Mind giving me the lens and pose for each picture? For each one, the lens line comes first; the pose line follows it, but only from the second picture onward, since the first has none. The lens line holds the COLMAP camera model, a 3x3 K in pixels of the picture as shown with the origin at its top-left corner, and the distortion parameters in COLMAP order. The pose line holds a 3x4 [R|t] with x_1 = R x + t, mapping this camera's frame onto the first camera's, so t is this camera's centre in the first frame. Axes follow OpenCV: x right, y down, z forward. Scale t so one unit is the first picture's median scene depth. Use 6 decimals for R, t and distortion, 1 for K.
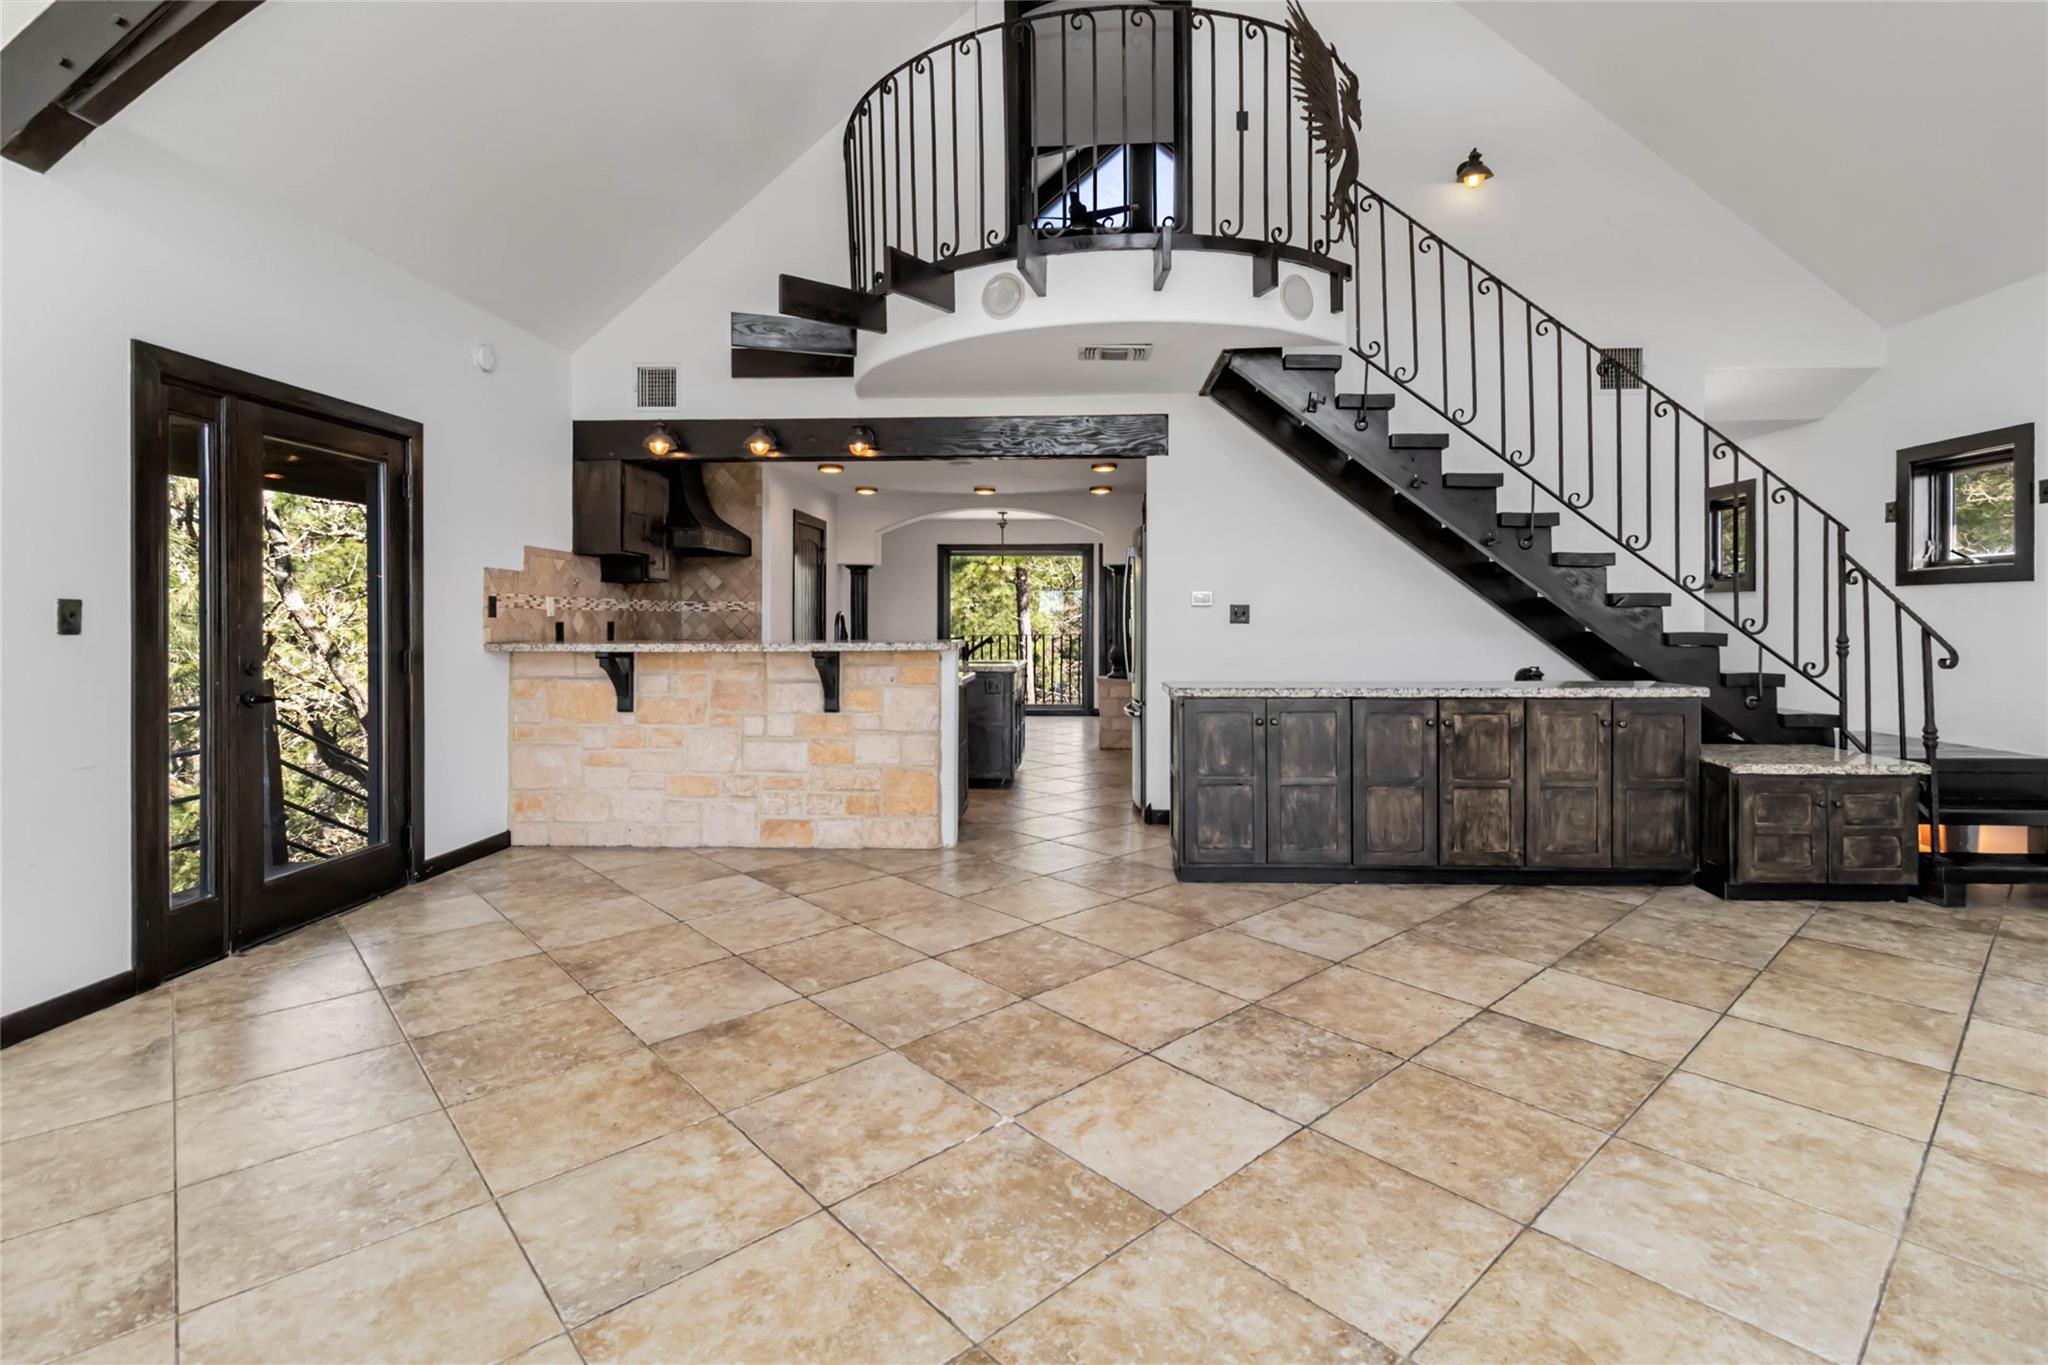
lens RADIAL K [[955.0, 0, 1023.2], [0, 955.0, 620.4], [0, 0, 1]] dist [-0.000763, 0.000386]
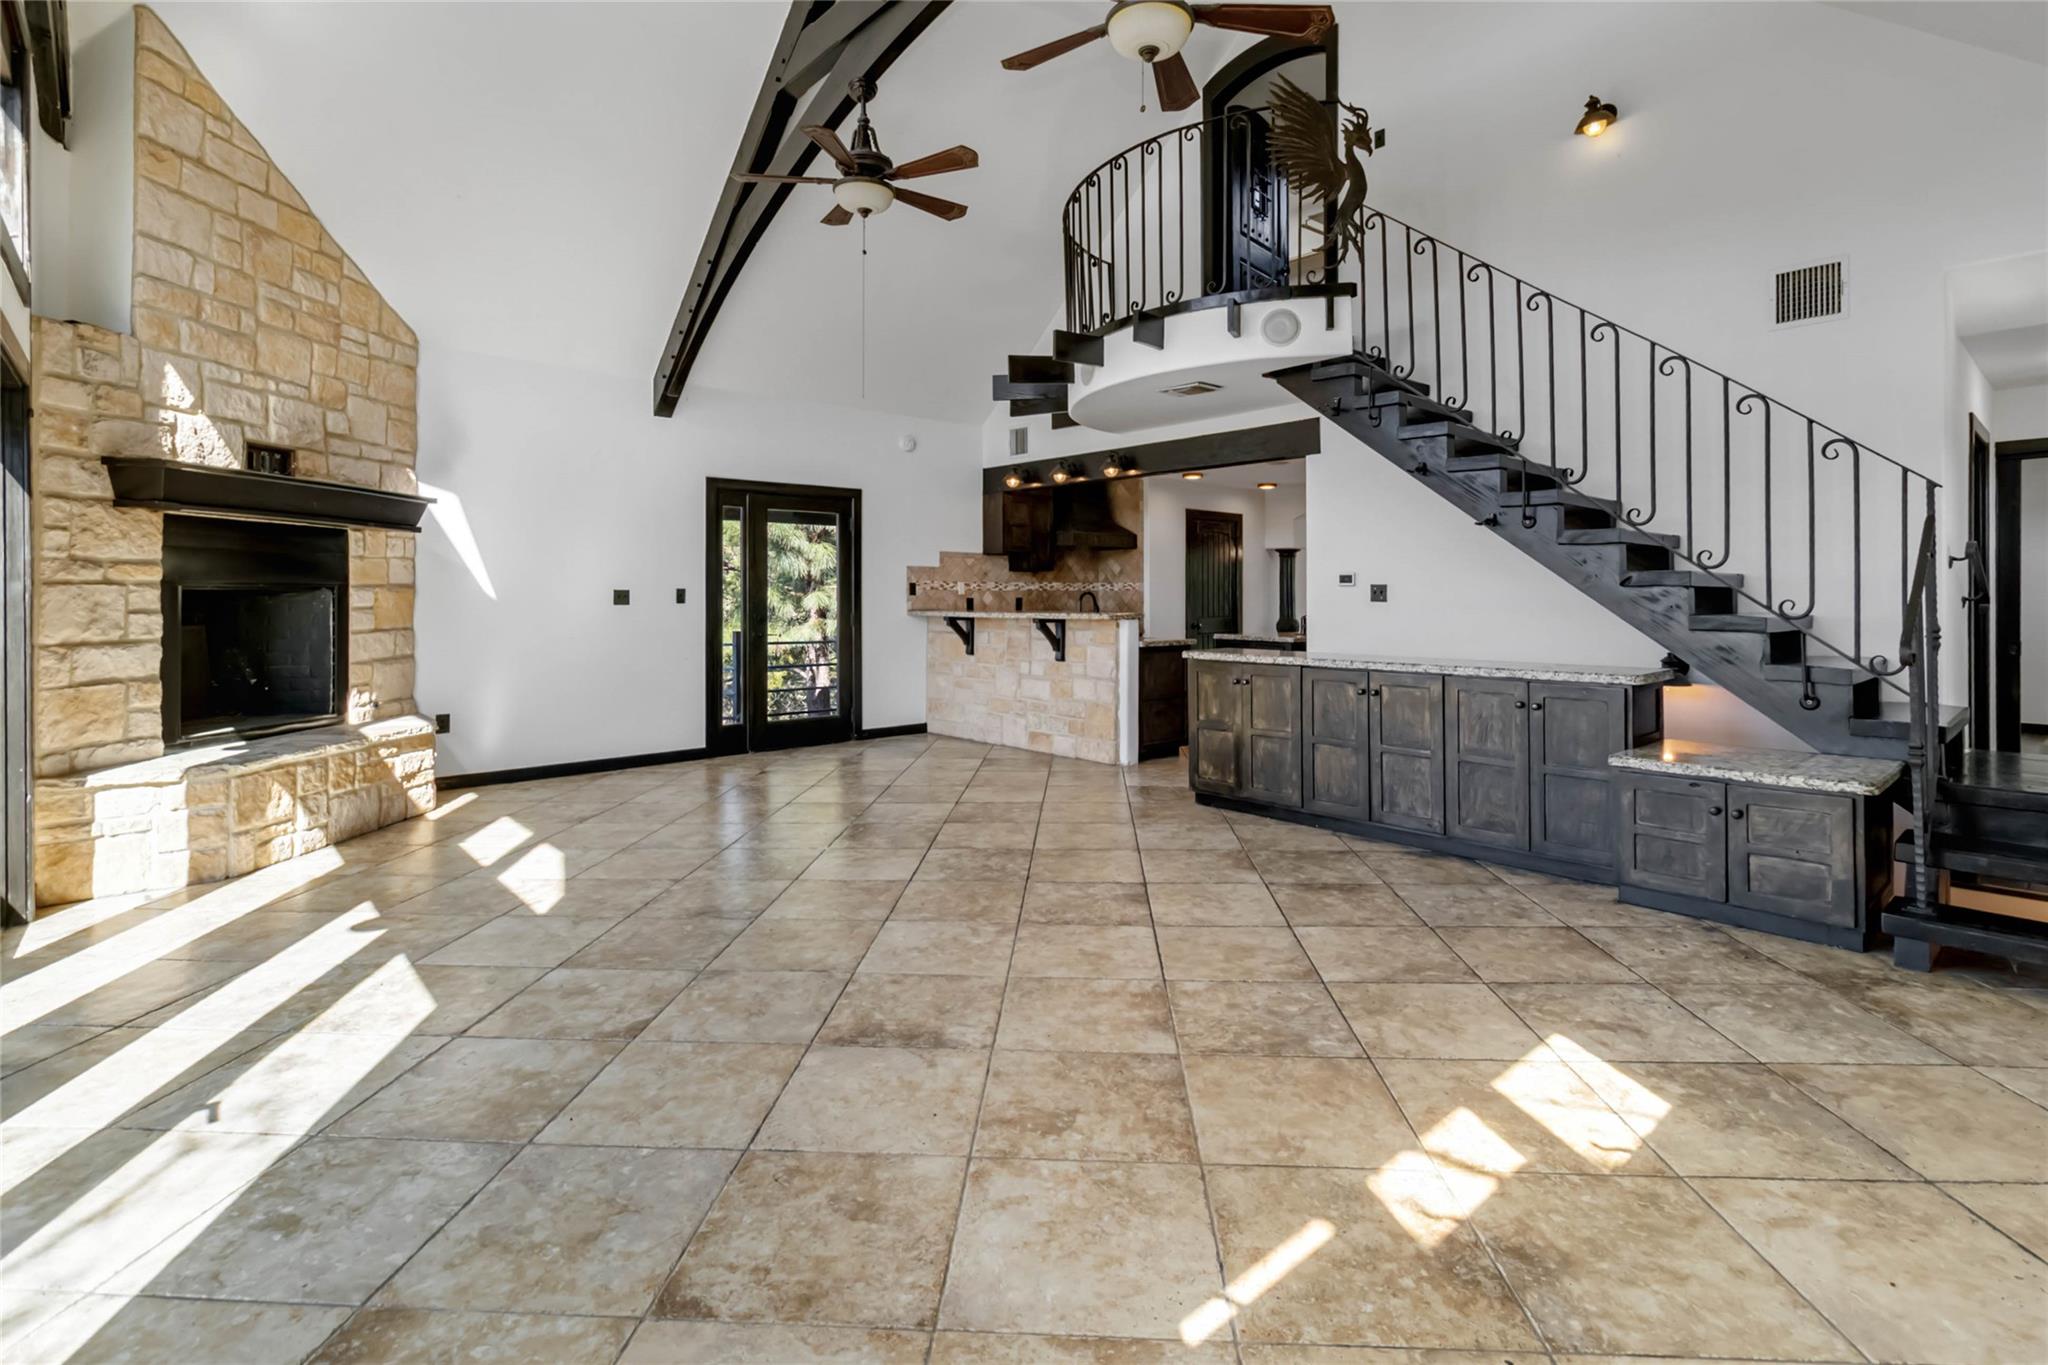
lens RADIAL K [[962.7, 0, 1036.2], [0, 962.7, 593.8], [0, 0, 1]] dist [-0.000940, -0.000398]
pose [[0.705814, 0.000665, -0.708397, 0.803650], [-0.001219, 0.999999, -0.000276, -0.005405], [0.708396, 0.001058, 0.705814, -0.053543]]
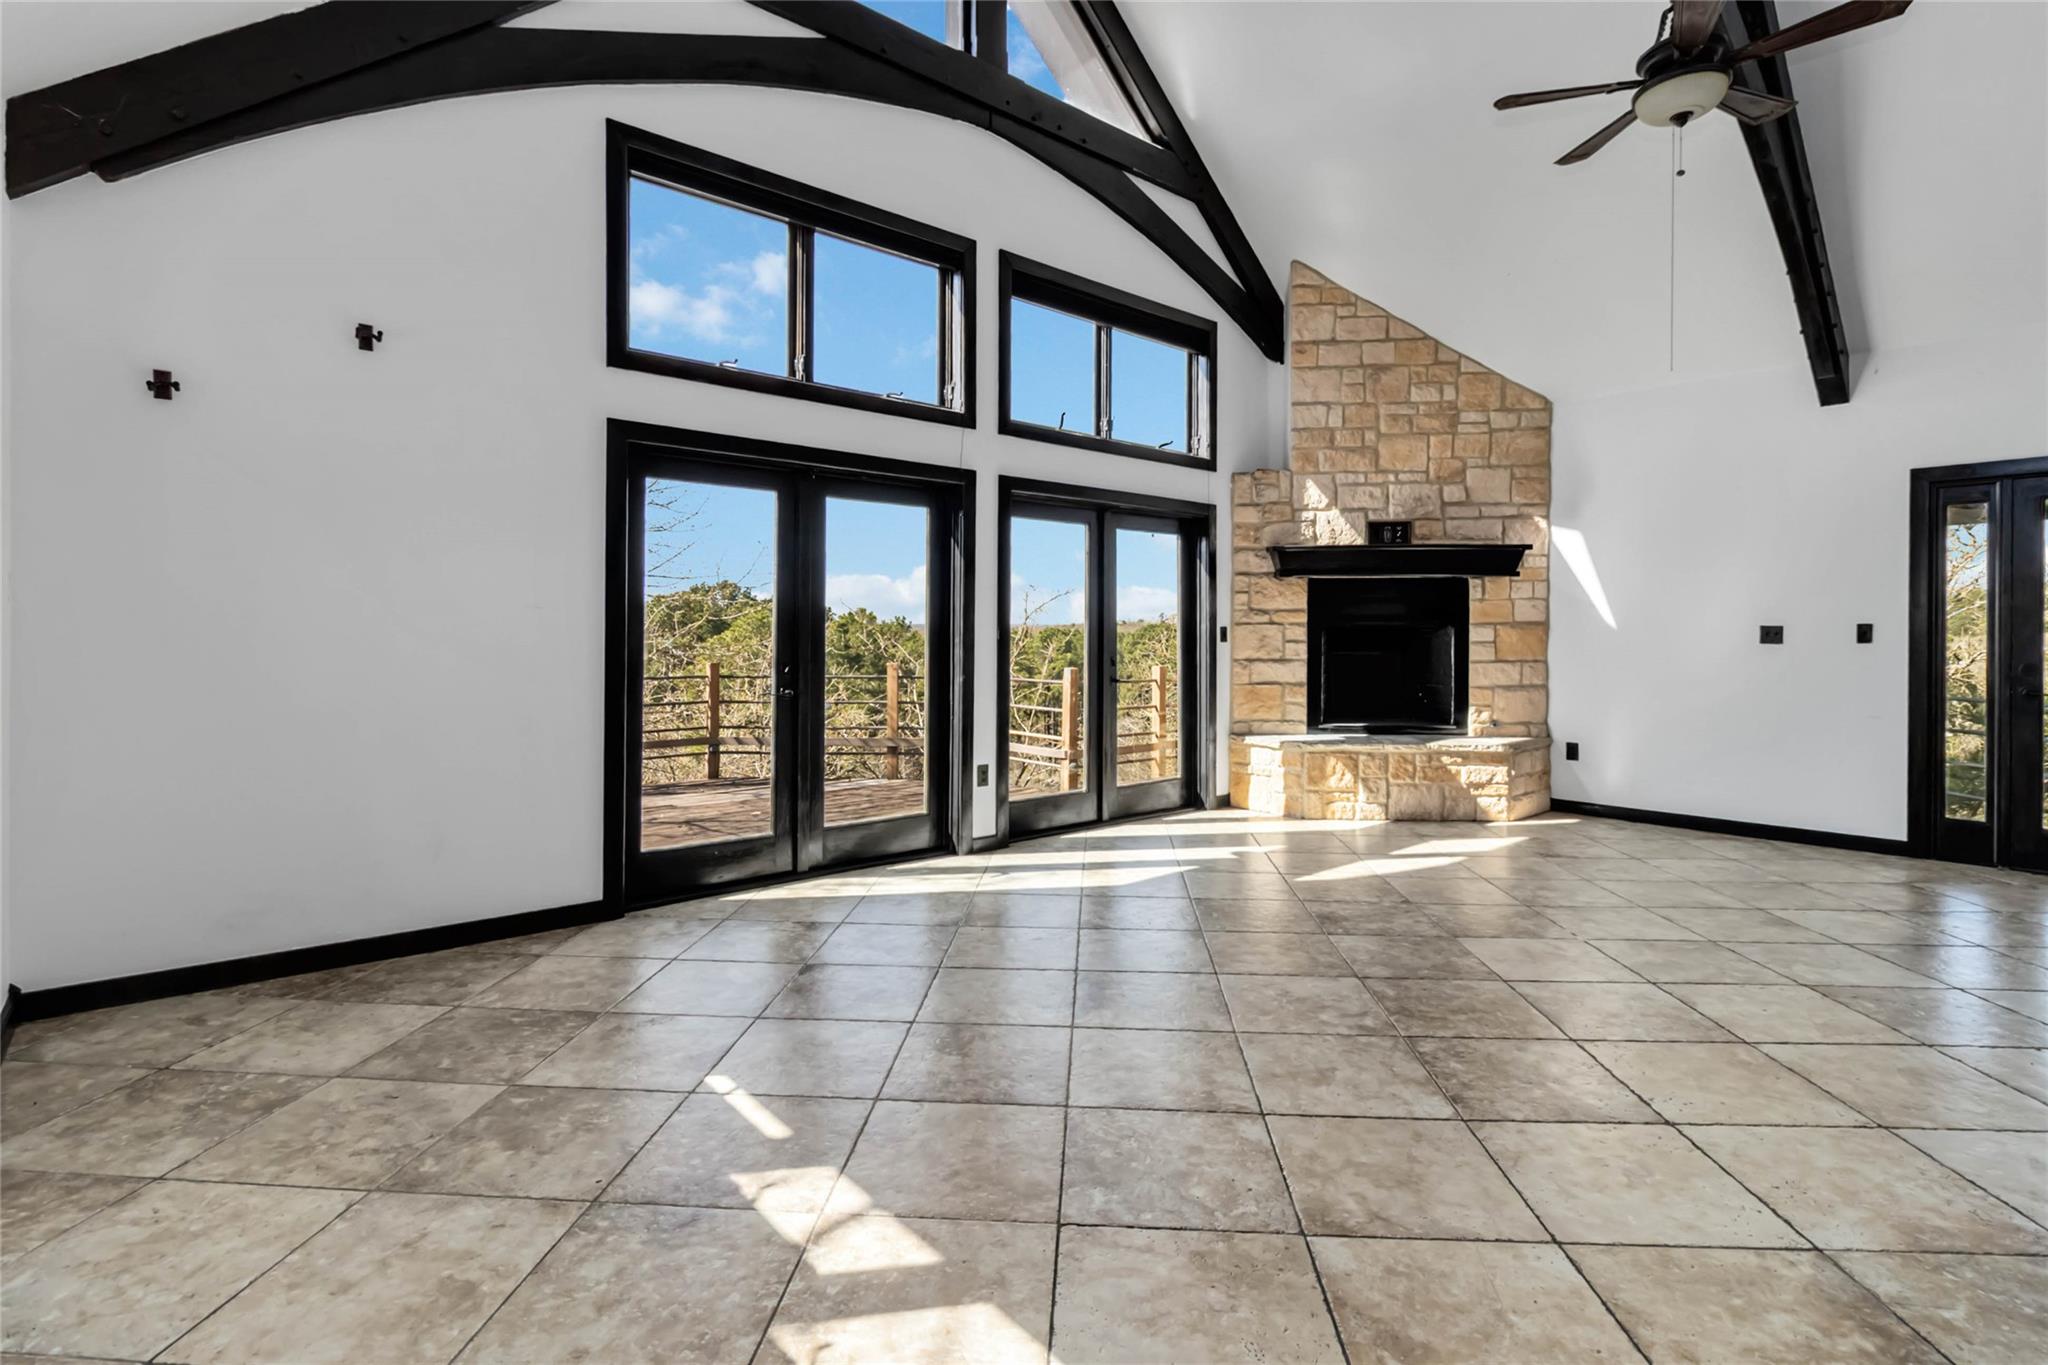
lens RADIAL K [[972.2, 0, 1033.3], [0, 972.2, 630.2], [0, 0, 1]] dist [-0.000643, -0.000015]
pose [[-0.721237, 0.000686, -0.692688, 0.853904], [-0.001064, 0.999997, 0.002099, -0.007113], [0.692688, 0.002251, -0.721234, 0.722230]]
